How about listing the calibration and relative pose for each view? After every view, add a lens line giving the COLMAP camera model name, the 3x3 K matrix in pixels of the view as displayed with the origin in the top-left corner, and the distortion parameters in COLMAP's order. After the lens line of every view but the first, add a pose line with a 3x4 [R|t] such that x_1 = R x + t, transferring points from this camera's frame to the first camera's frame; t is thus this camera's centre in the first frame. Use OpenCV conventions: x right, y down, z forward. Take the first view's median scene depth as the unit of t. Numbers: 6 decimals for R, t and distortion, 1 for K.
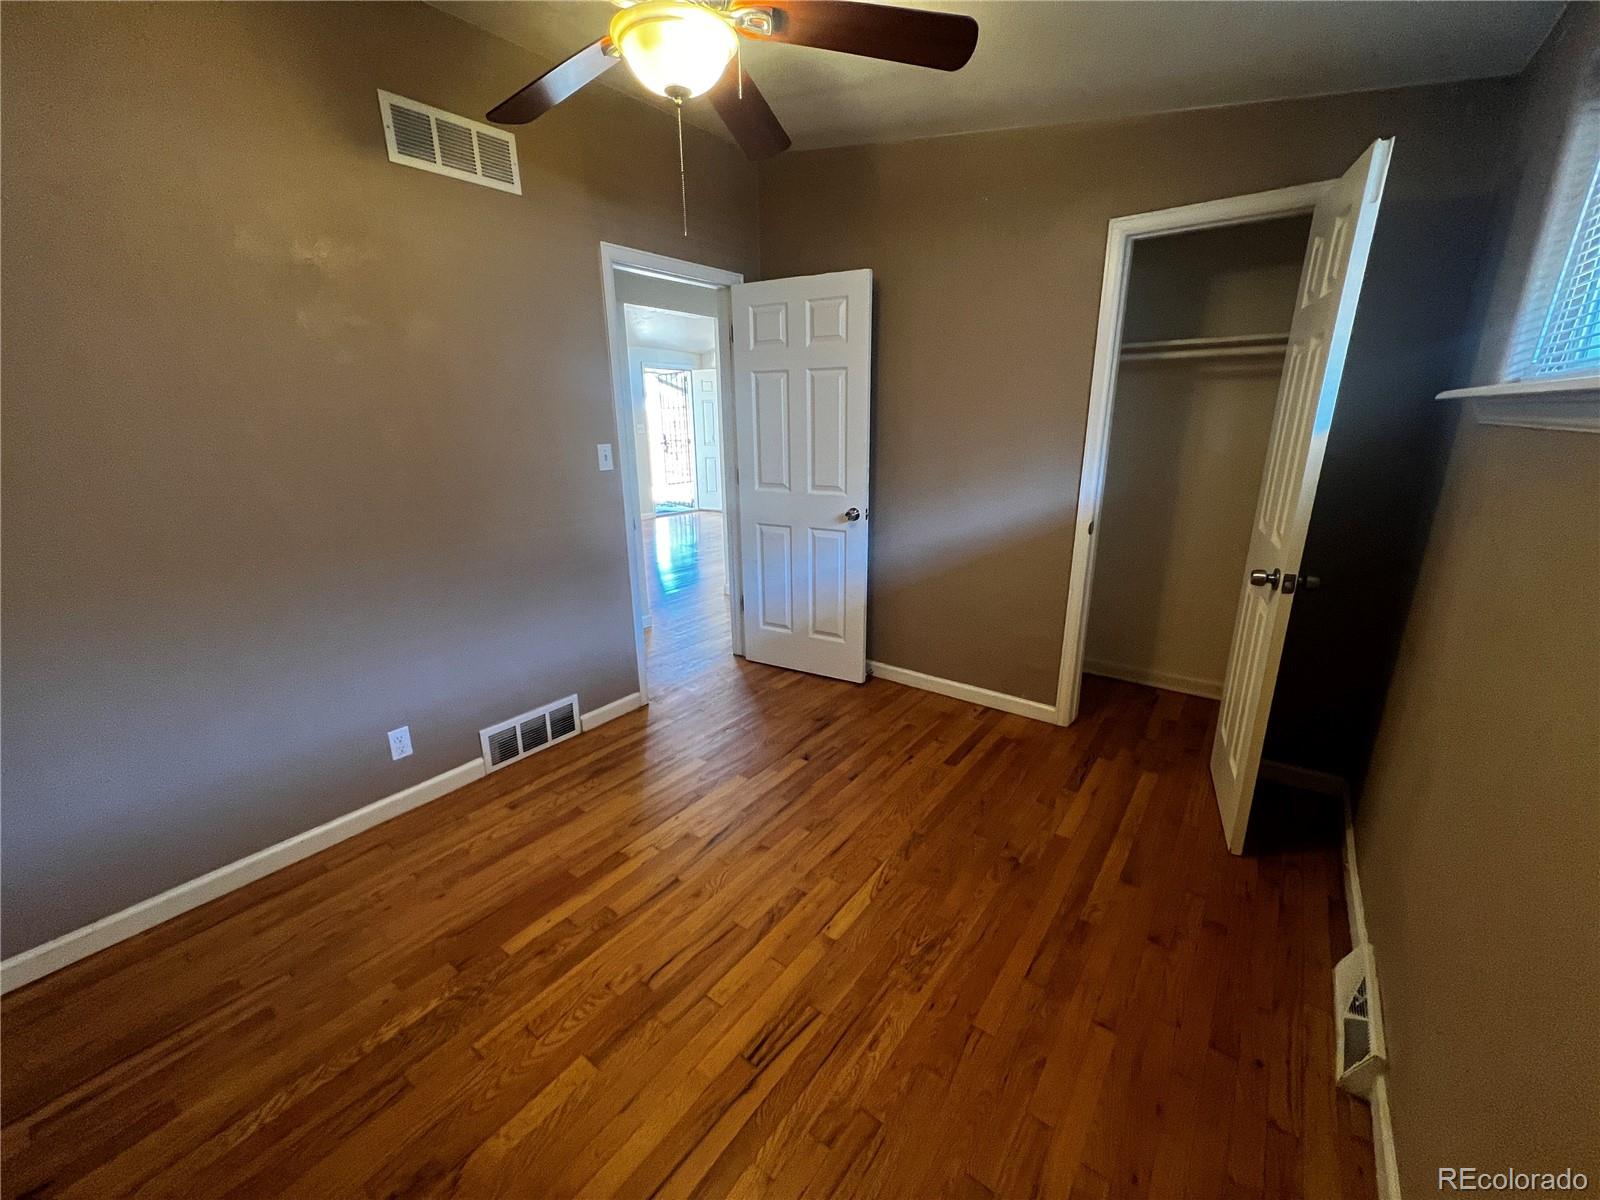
lens RADIAL K [[640.5, 0, 796.1], [0, 640.5, 597.6], [0, 0, 1]] dist [-0.001625, 0.000620]
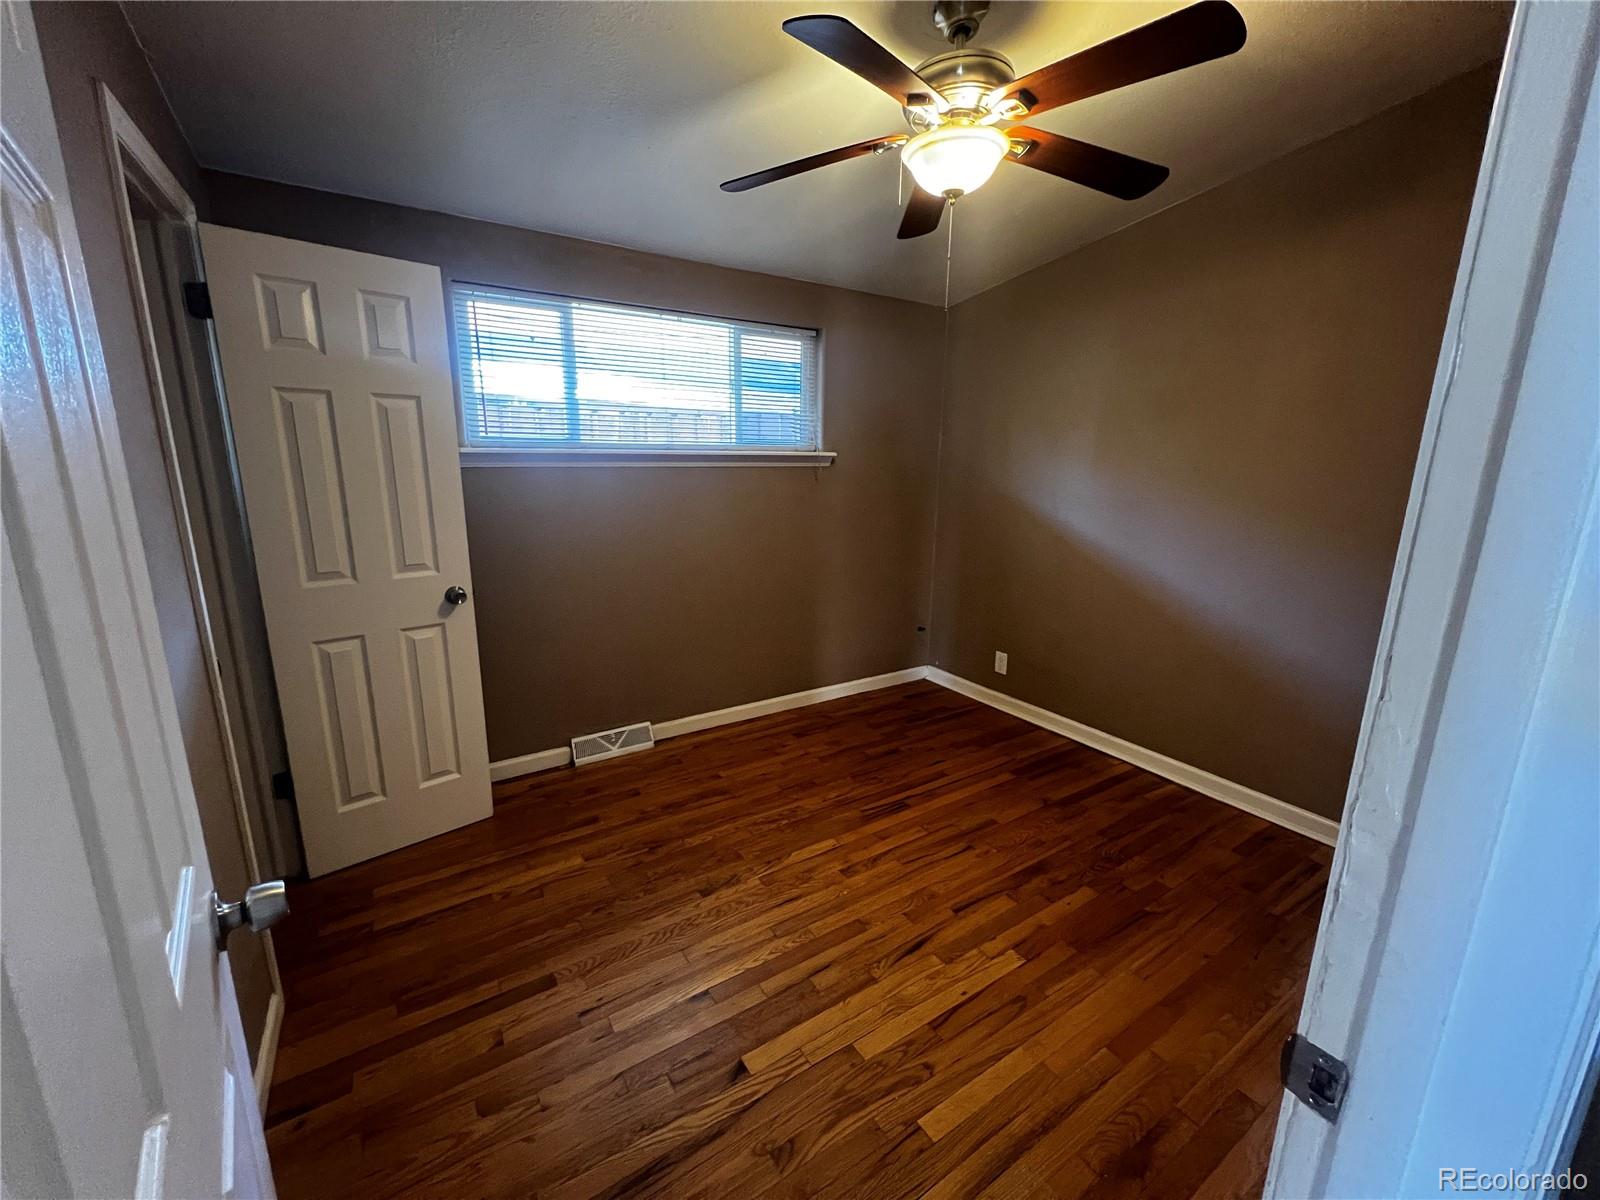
lens RADIAL K [[640.5, 0, 796.1], [0, 640.5, 597.6], [0, 0, 1]] dist [-0.001625, 0.000620]
pose [[-0.938584, -0.074458, 0.336920, -0.246225], [0.091228, 0.888145, 0.450417, -0.471273], [-0.332771, 0.453490, -0.826807, 1.653231]]
